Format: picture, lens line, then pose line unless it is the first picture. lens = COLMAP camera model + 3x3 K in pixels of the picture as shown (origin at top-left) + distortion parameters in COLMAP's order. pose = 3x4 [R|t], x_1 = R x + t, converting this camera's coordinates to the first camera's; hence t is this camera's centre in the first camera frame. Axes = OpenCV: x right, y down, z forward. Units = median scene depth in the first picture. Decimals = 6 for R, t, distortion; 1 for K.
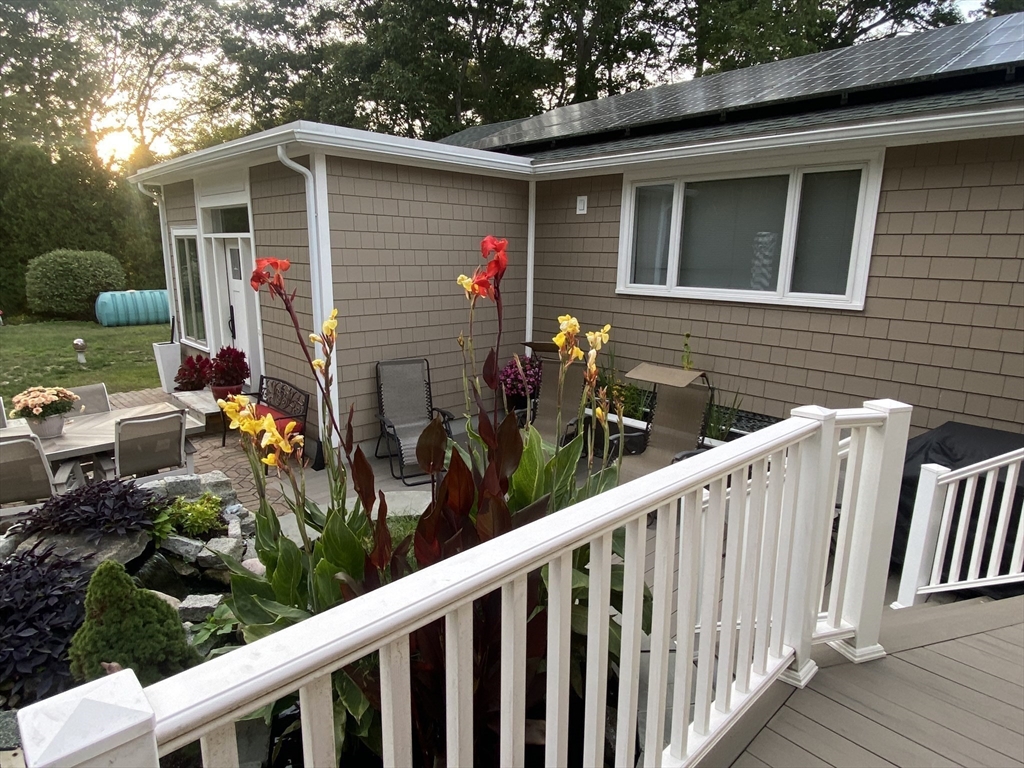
lens RADIAL K [[605.5, 0, 513.9], [0, 605.5, 380.5], [0, 0, 1]] dist [0.054286, -0.047046]
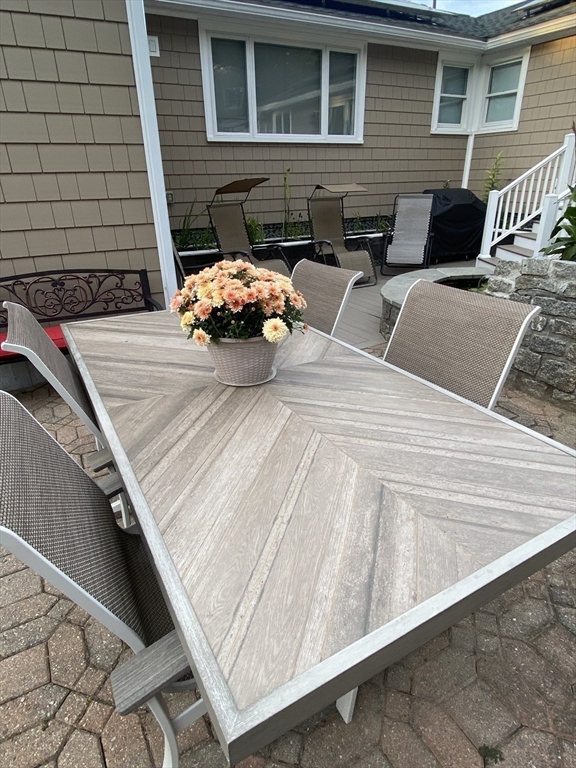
lens RADIAL K [[454.1, 0, 285.9], [0, 454.1, 383.8], [0, 0, 1]] dist [0.054286, -0.047046]
pose [[0.271622, -0.418996, 0.866409, -0.914182], [0.219215, 0.903526, 0.368221, -0.019456], [-0.937105, 0.089913, 0.337268, 0.737991]]
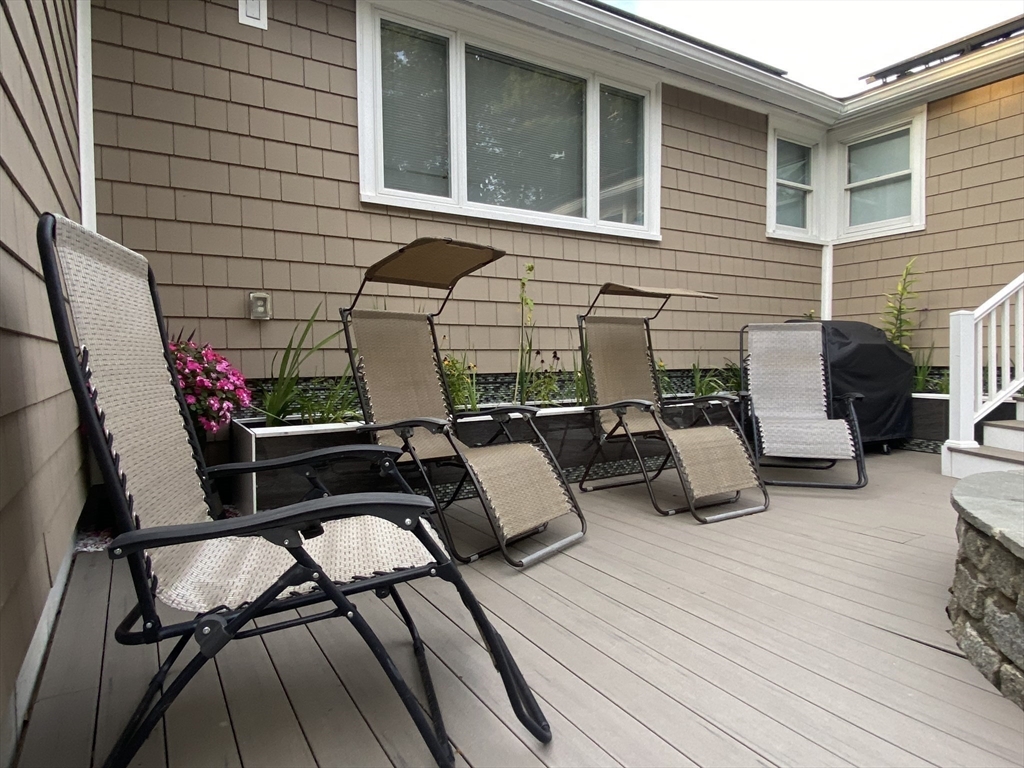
lens RADIAL K [[605.5, 0, 513.9], [0, 605.5, 380.5], [0, 0, 1]] dist [0.054286, -0.047046]
pose [[0.209249, -0.056778, 0.976213, -0.413396], [0.213385, 0.976905, 0.011080, 0.040401], [-0.954296, 0.205991, 0.216532, 0.961069]]
